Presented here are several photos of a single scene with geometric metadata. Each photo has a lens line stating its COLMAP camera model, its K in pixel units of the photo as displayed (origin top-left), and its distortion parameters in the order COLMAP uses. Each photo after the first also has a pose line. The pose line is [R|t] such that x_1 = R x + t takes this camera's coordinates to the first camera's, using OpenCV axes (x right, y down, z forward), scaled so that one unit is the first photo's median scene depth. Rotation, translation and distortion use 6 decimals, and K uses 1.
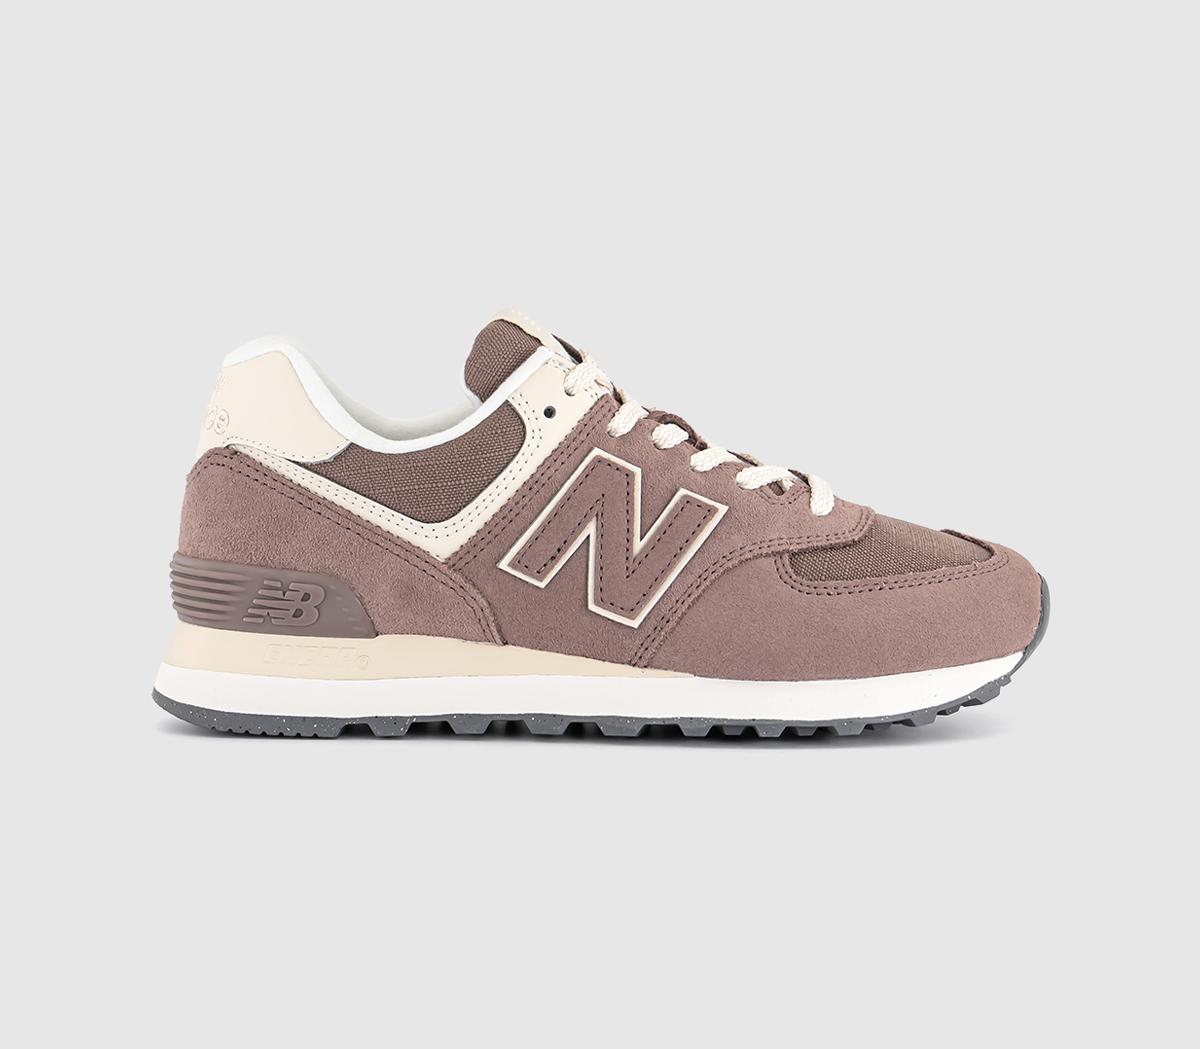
lens RADIAL K [[2154.8, 0, 600.0], [0, 2154.8, 524.5], [0, 0, 1]] dist [0.007550, 0.011849]
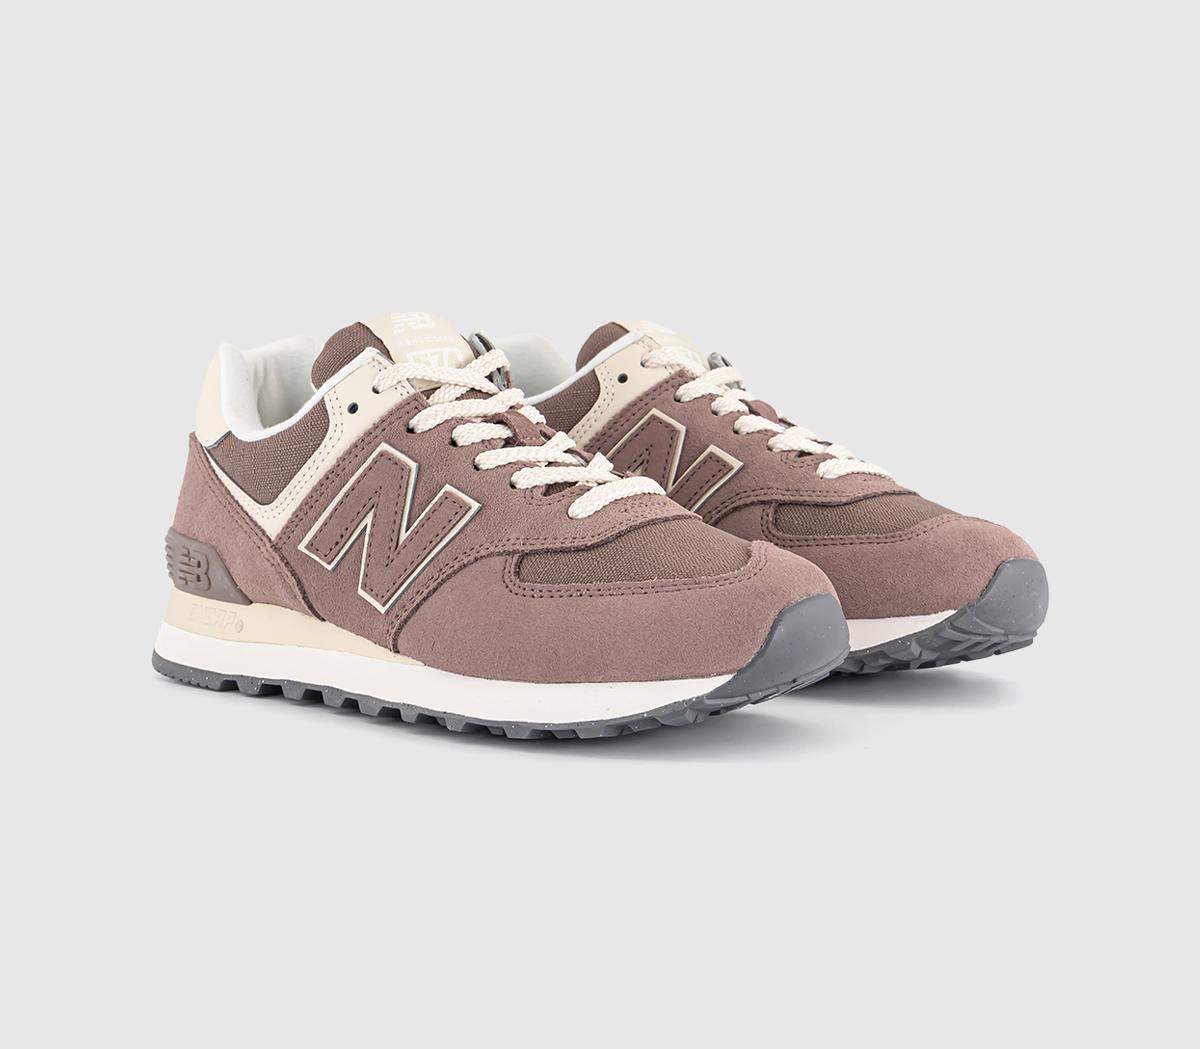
lens RADIAL K [[2154.8, 0, 600.0], [0, 2154.8, 524.5], [0, 0, 1]] dist [0.007550, 0.011849]
pose [[0.798387, 0.057218, -0.599420, 0.721854], [-0.051821, 0.998311, 0.026273, -0.028704], [0.599911, 0.010086, 0.800003, 0.214999]]
